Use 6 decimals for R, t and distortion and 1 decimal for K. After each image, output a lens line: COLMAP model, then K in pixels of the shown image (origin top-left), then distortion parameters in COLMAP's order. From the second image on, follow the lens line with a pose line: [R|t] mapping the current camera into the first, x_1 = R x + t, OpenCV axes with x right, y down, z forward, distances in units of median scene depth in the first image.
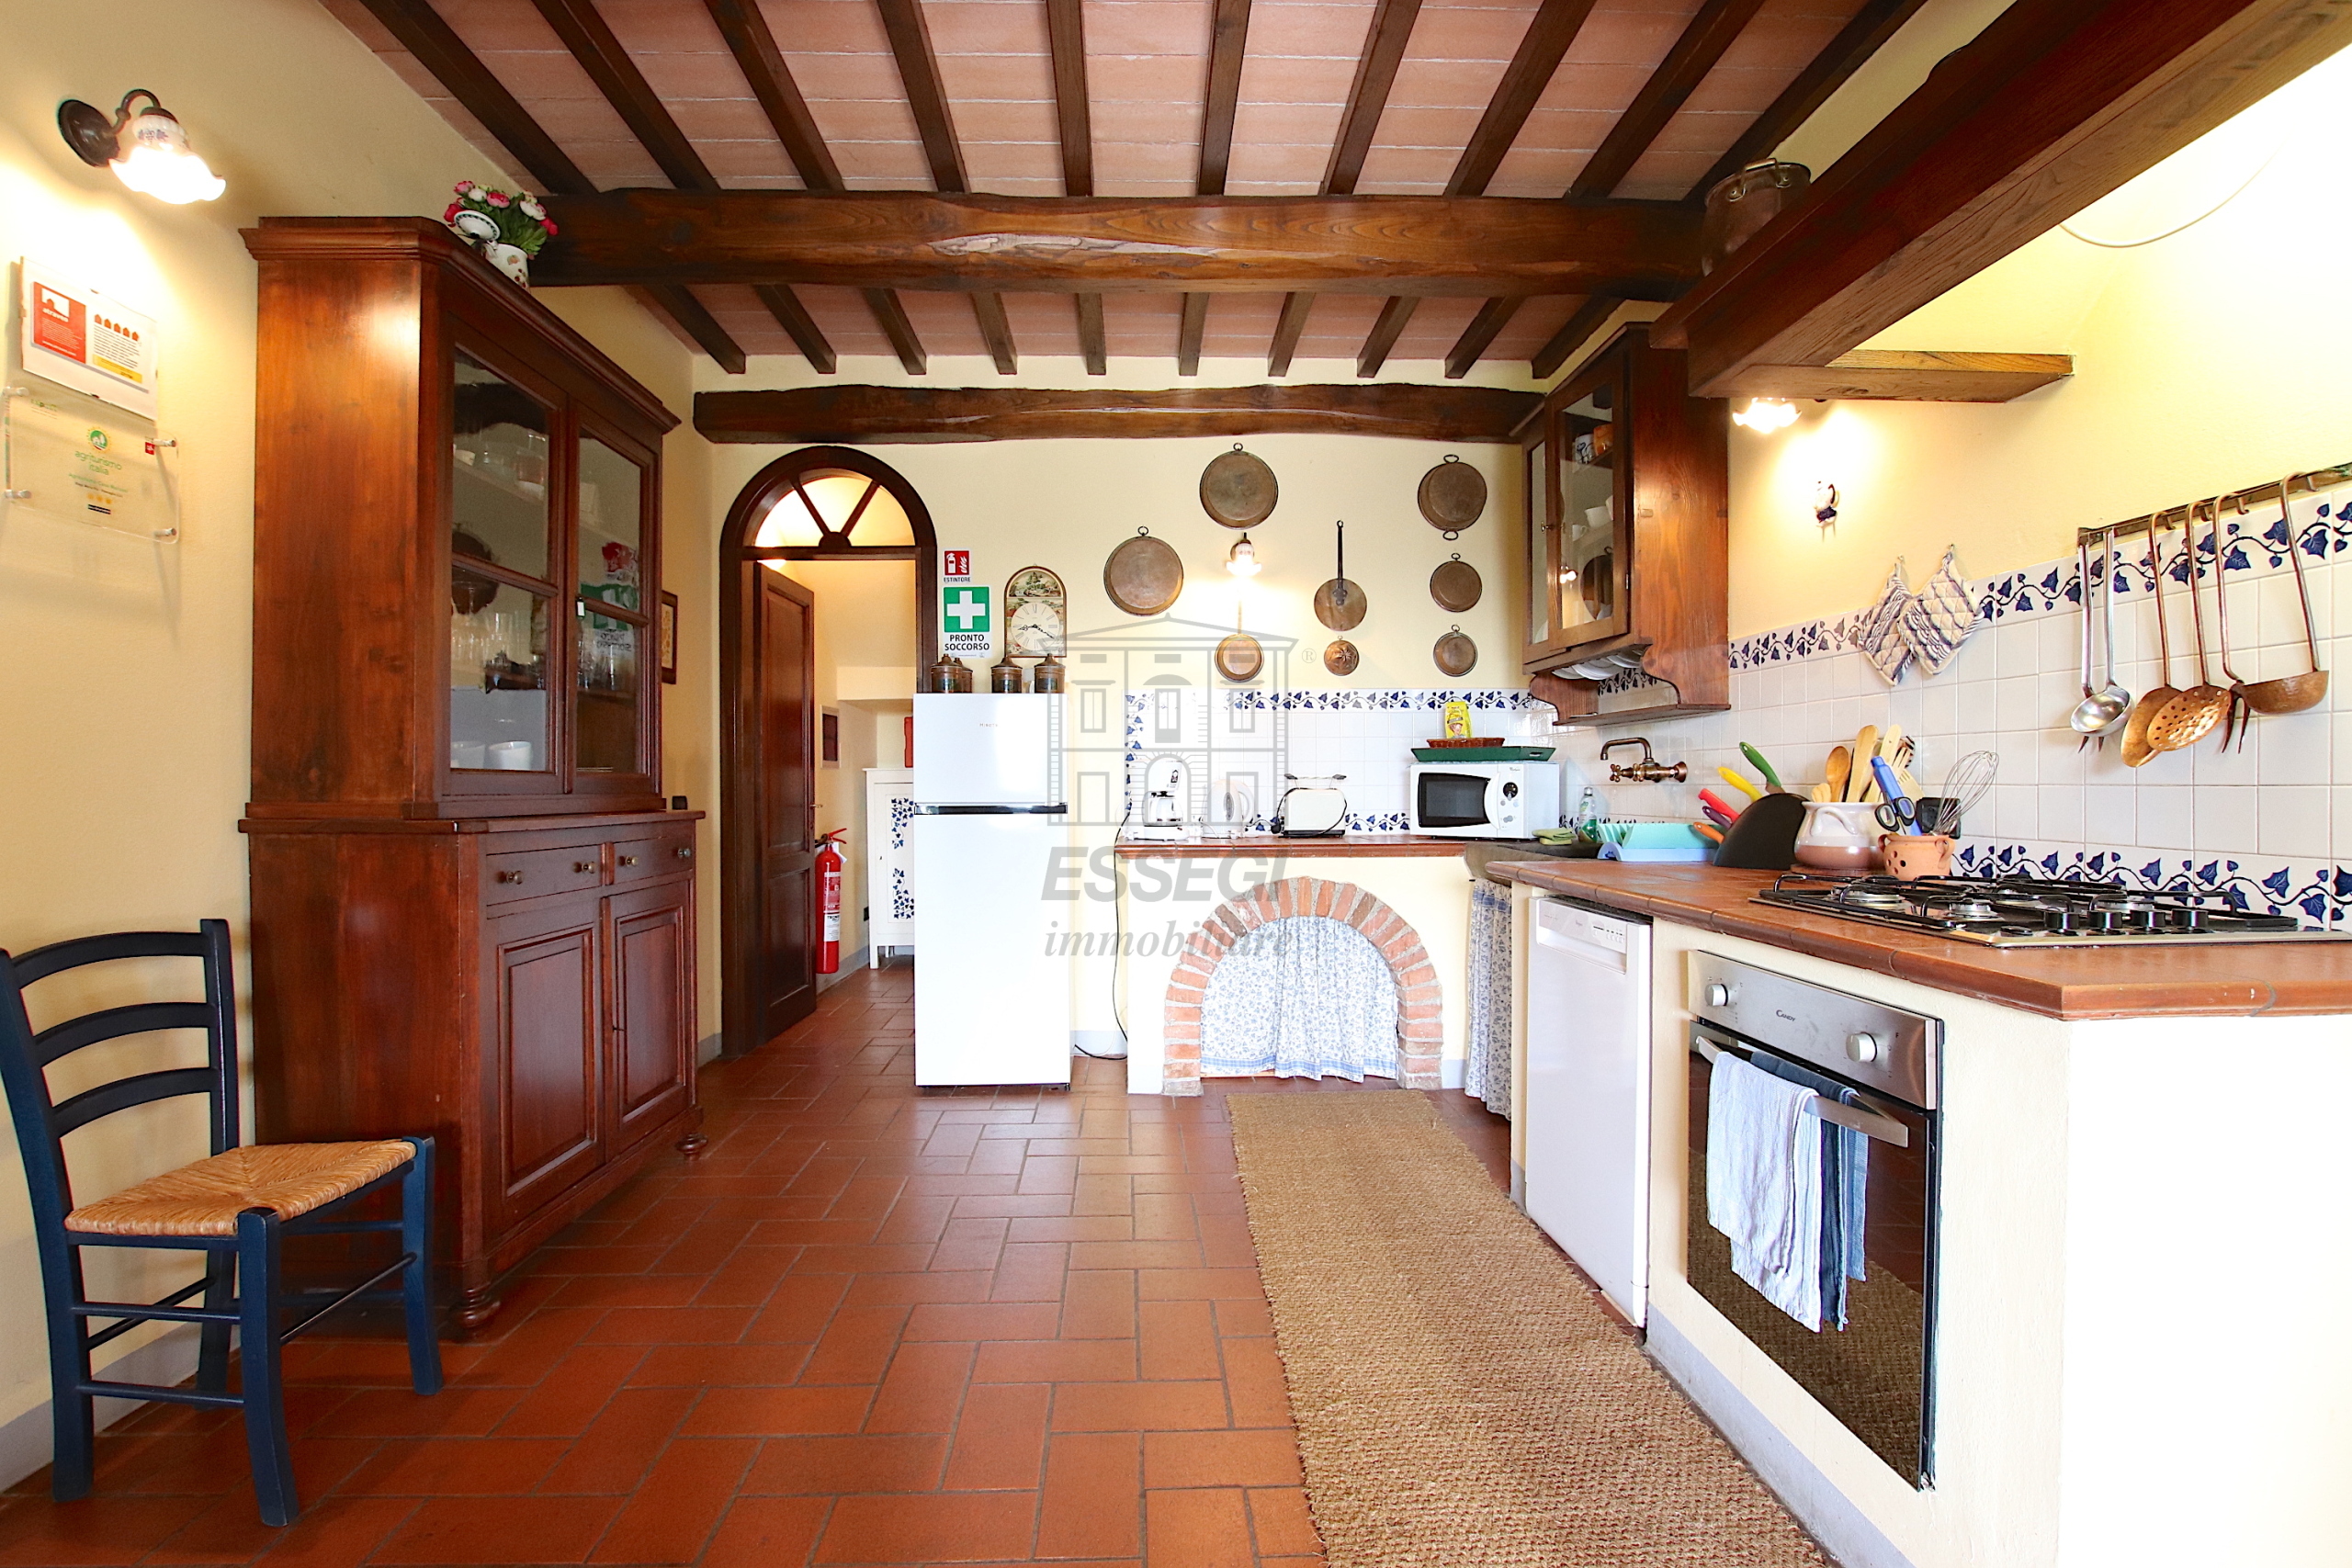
lens RADIAL K [[1100.8, 0, 1175.7], [0, 1100.8, 793.2], [0, 0, 1]] dist [-0.033135, 0.005087]
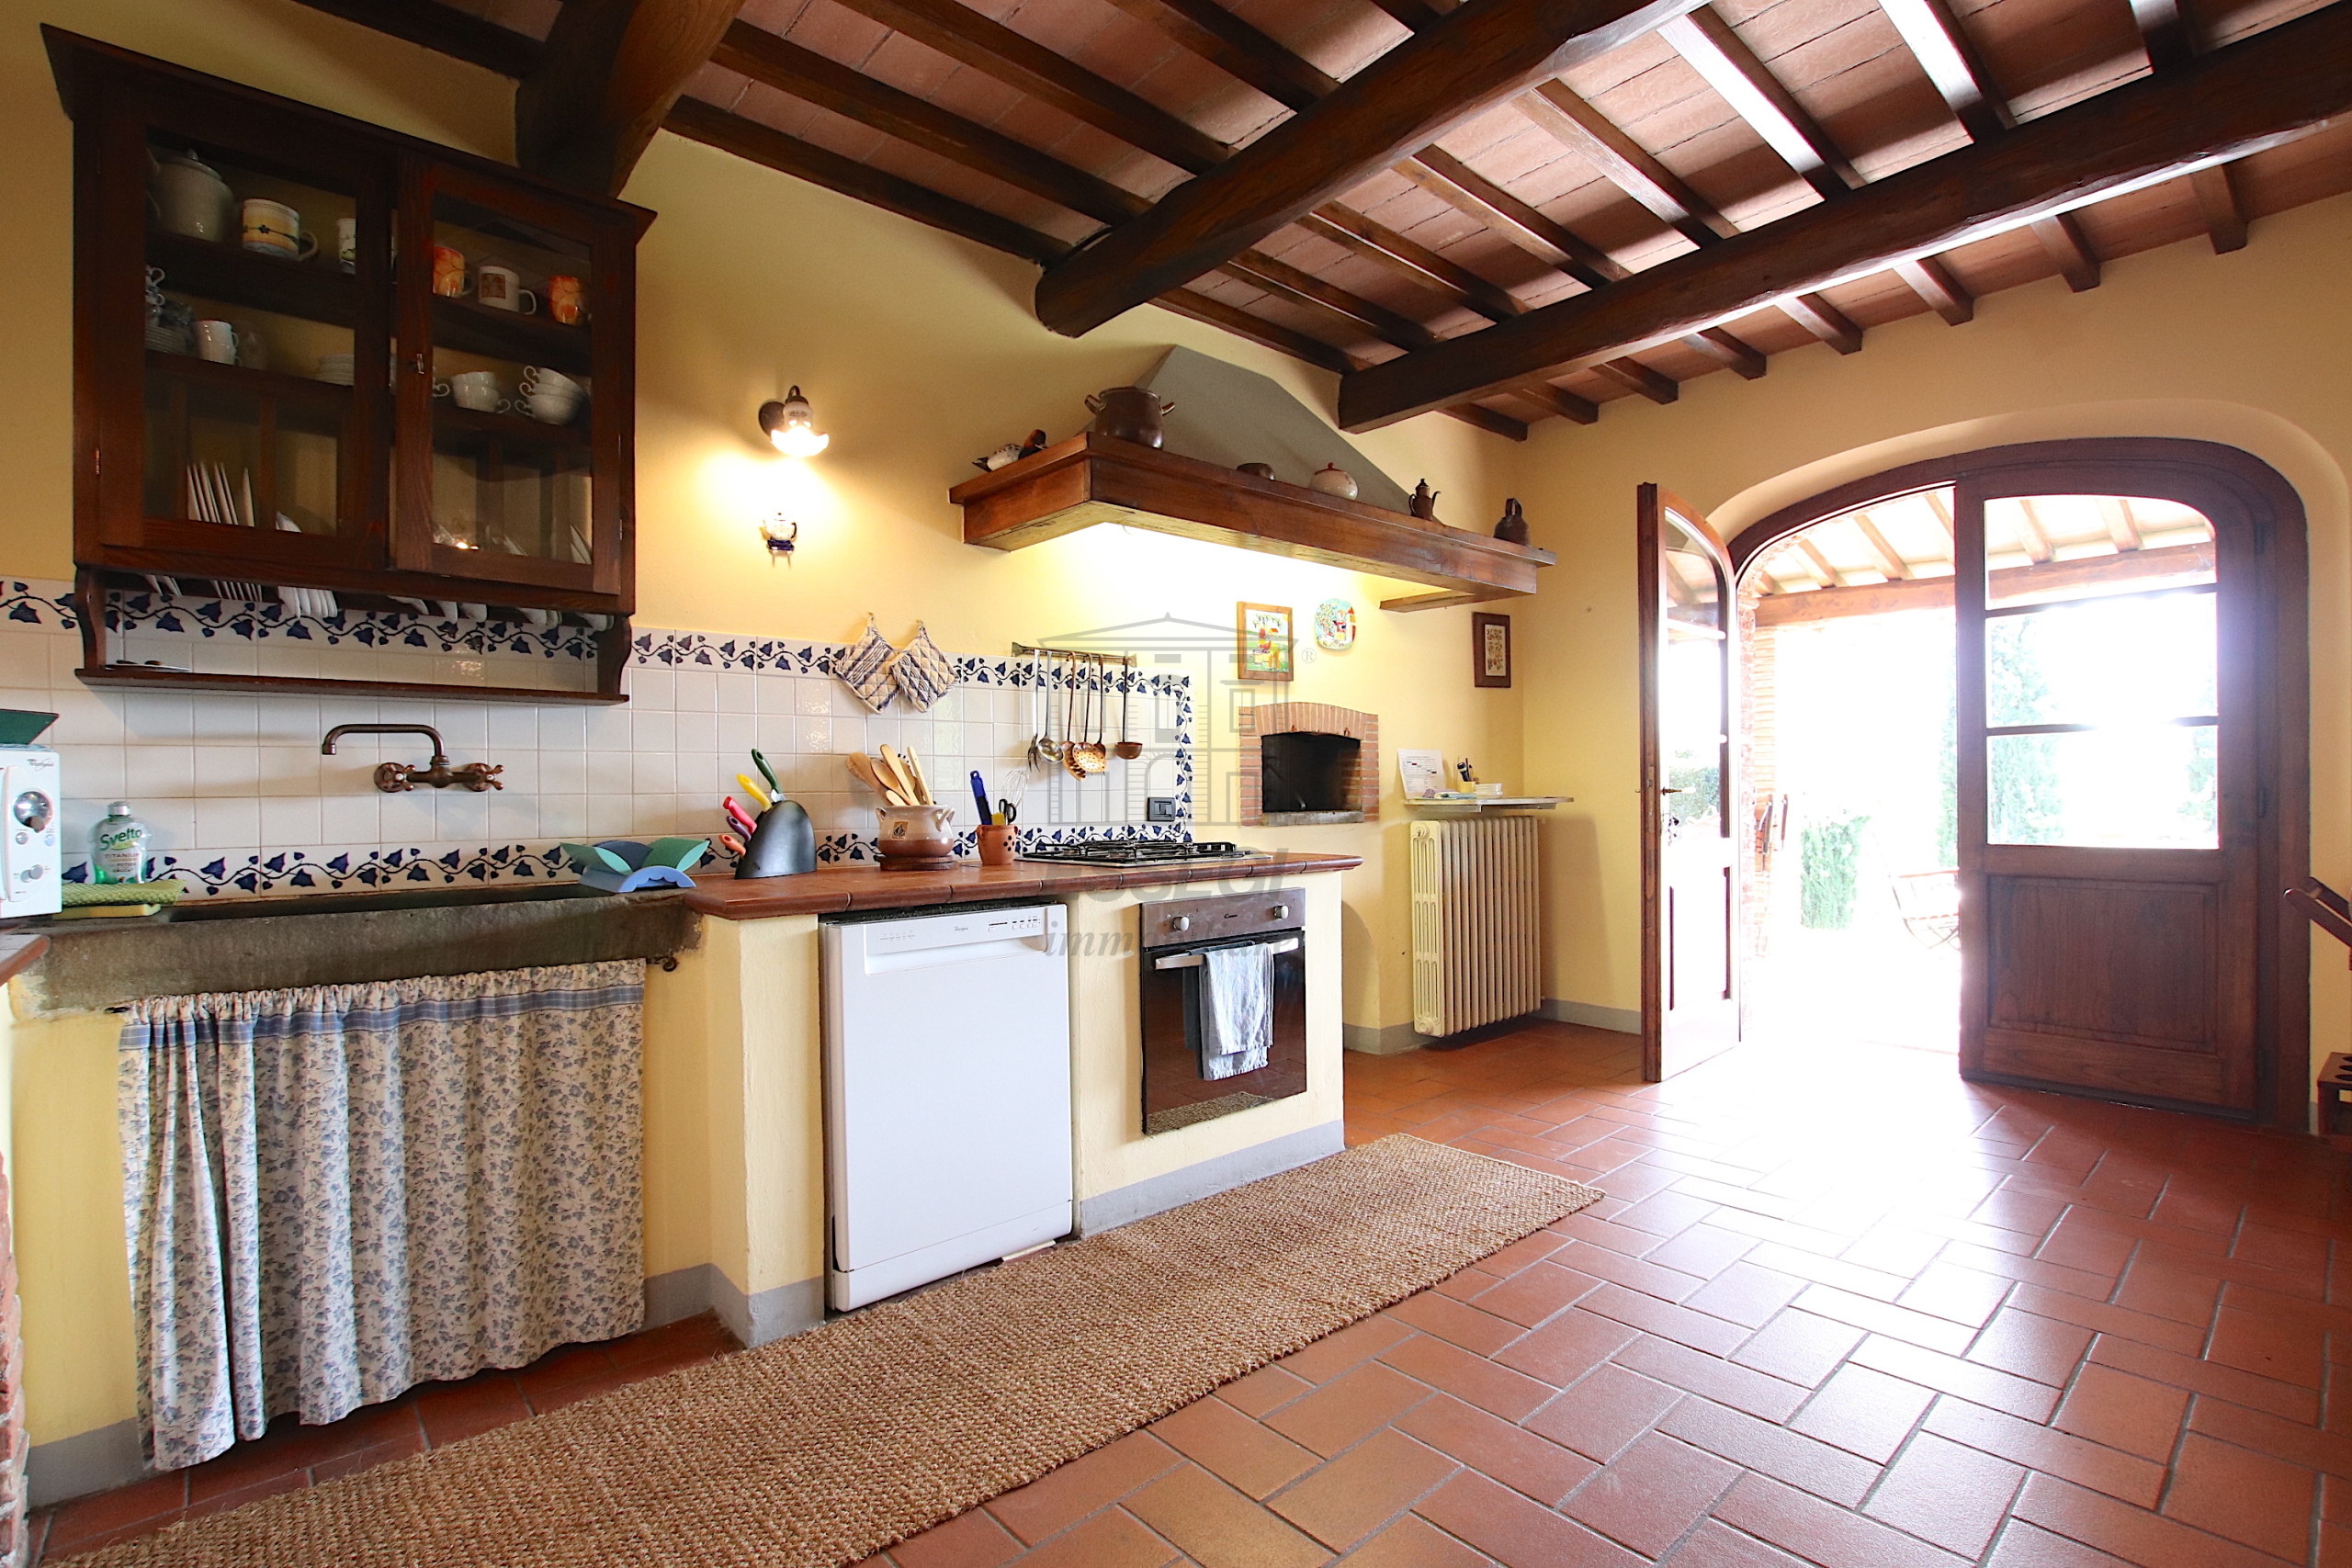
lens RADIAL K [[1100.8, 0, 1175.7], [0, 1100.8, 793.2], [0, 0, 1]] dist [-0.033135, 0.005087]
pose [[-0.628724, 0.002504, 0.777624, -0.331603], [0.013513, 0.999879, 0.007706, -0.006663], [-0.777511, 0.015353, -0.628682, 0.910297]]
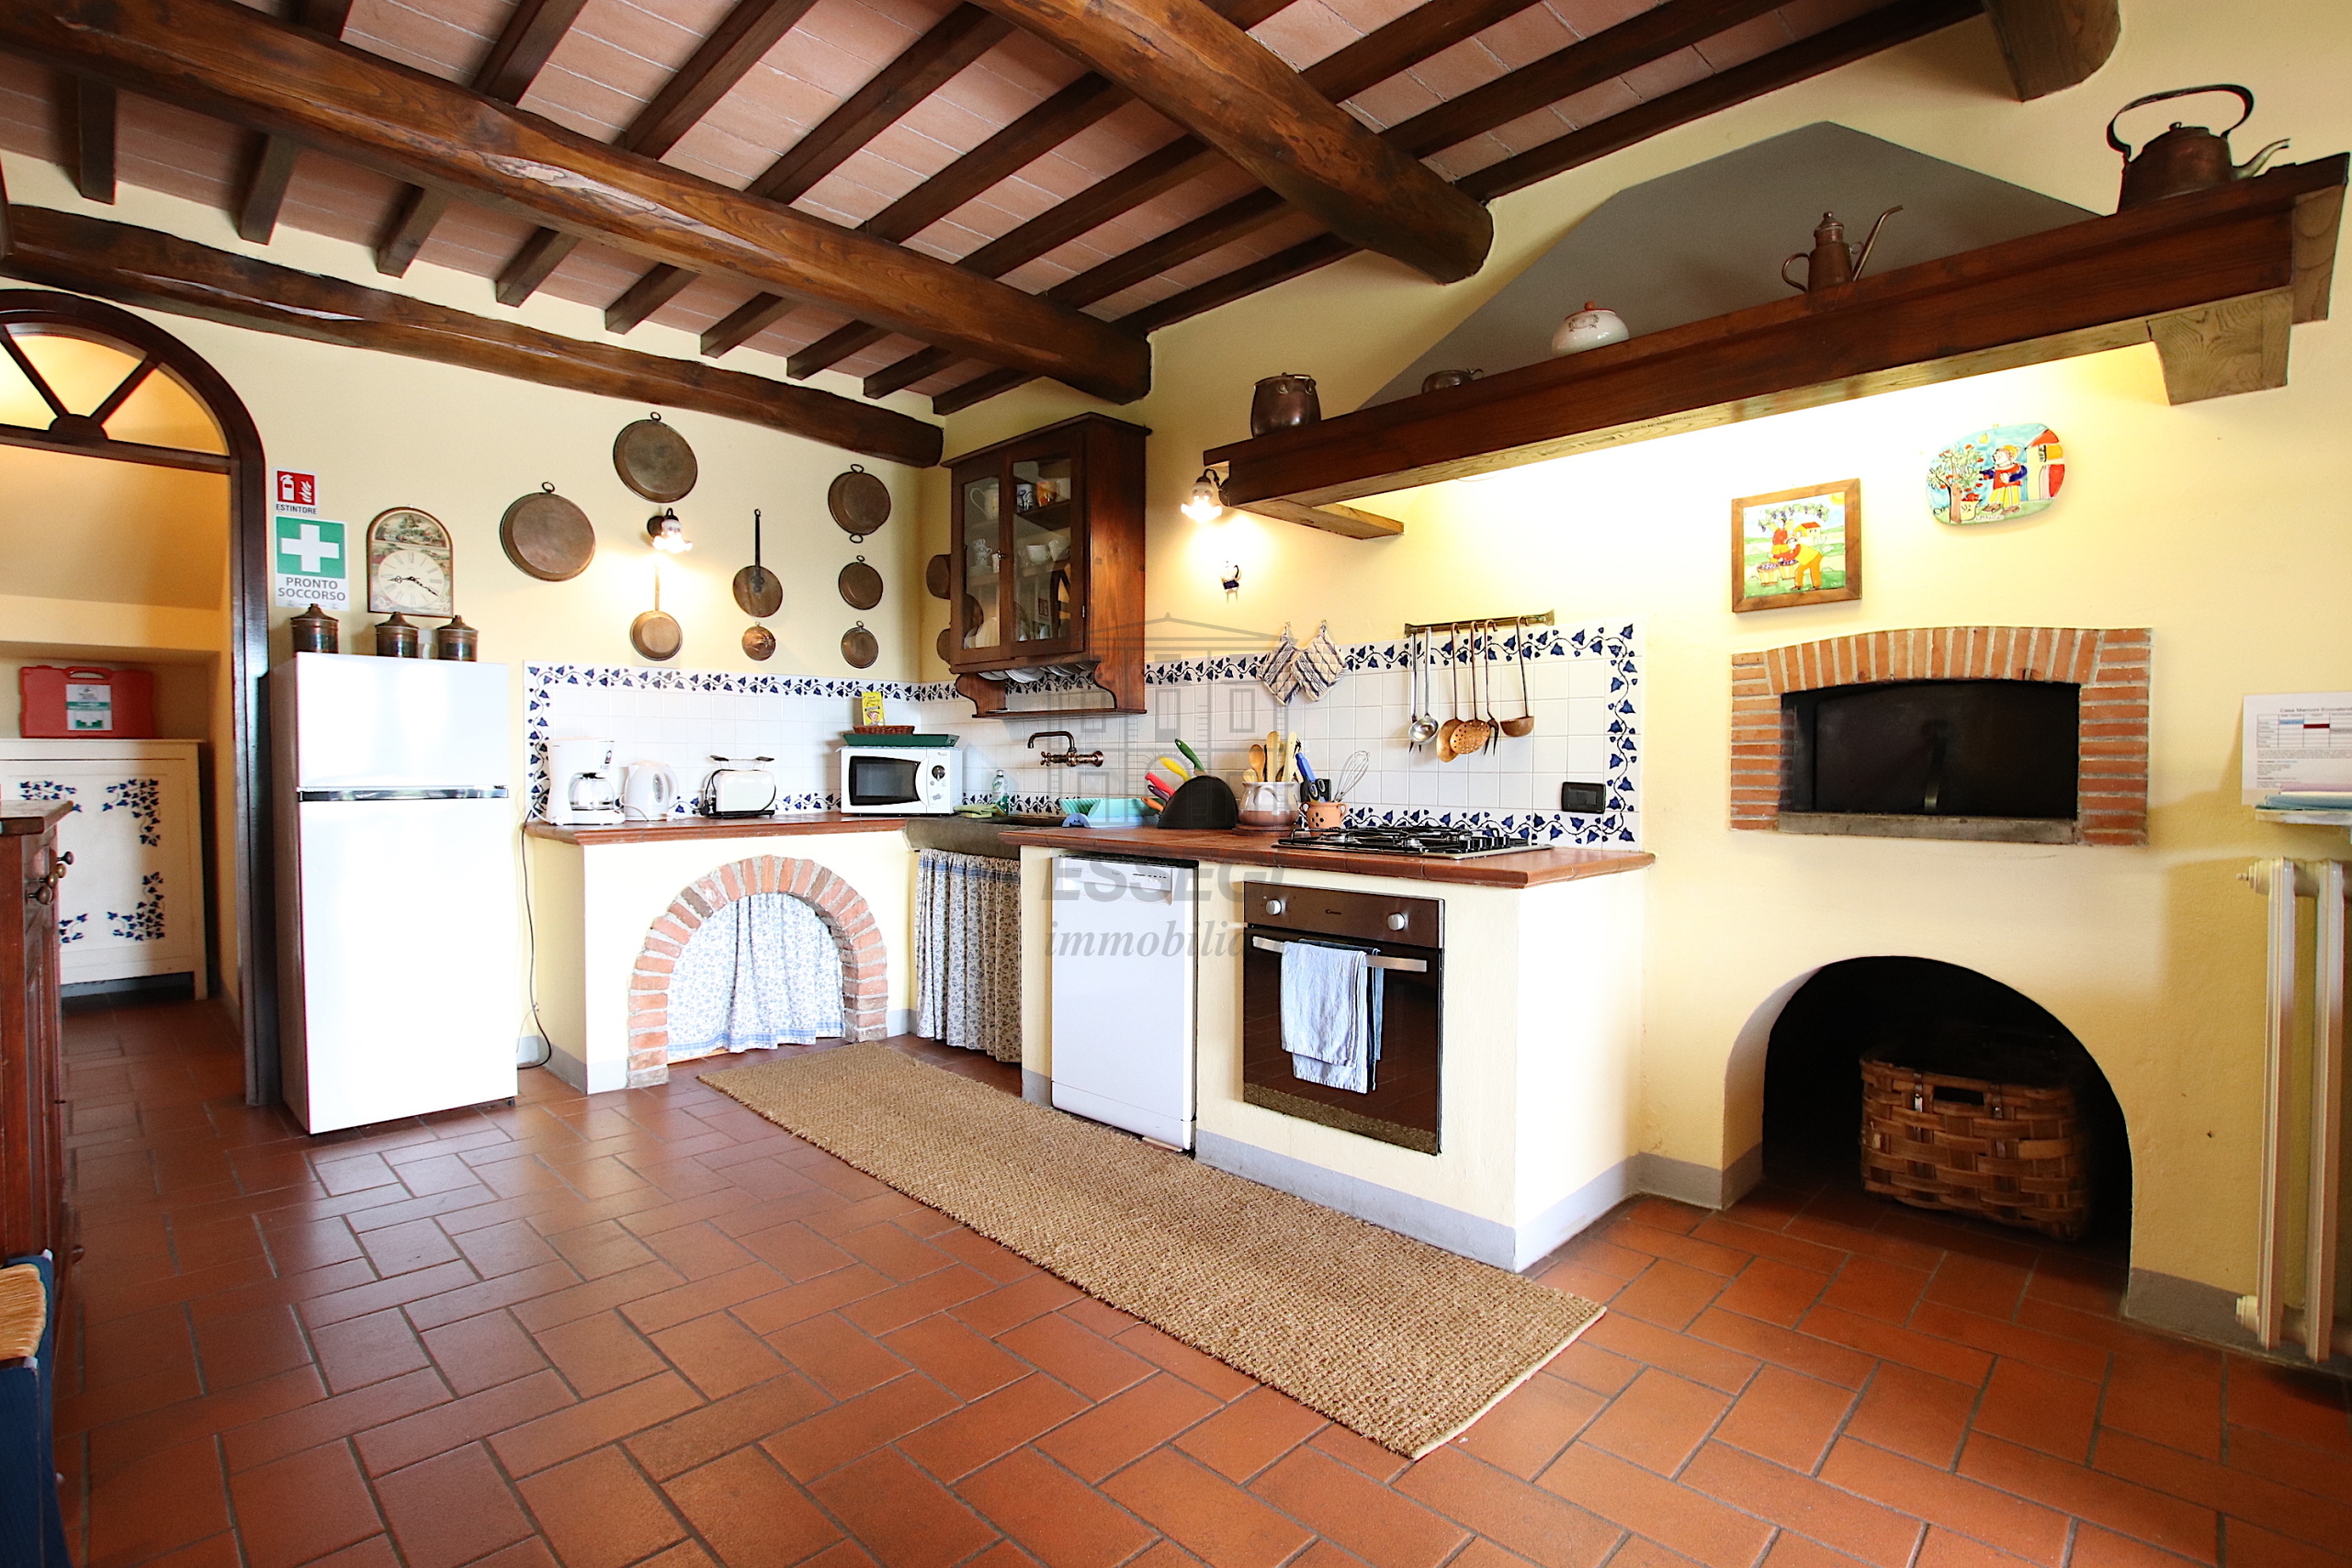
lens RADIAL K [[1100.8, 0, 1175.7], [0, 1100.8, 793.2], [0, 0, 1]] dist [-0.033135, 0.005087]
pose [[0.728499, -0.011868, 0.684944, -0.309096], [-0.001206, 0.999826, 0.018607, -0.002461], [-0.685046, -0.014381, 0.728358, -0.019498]]
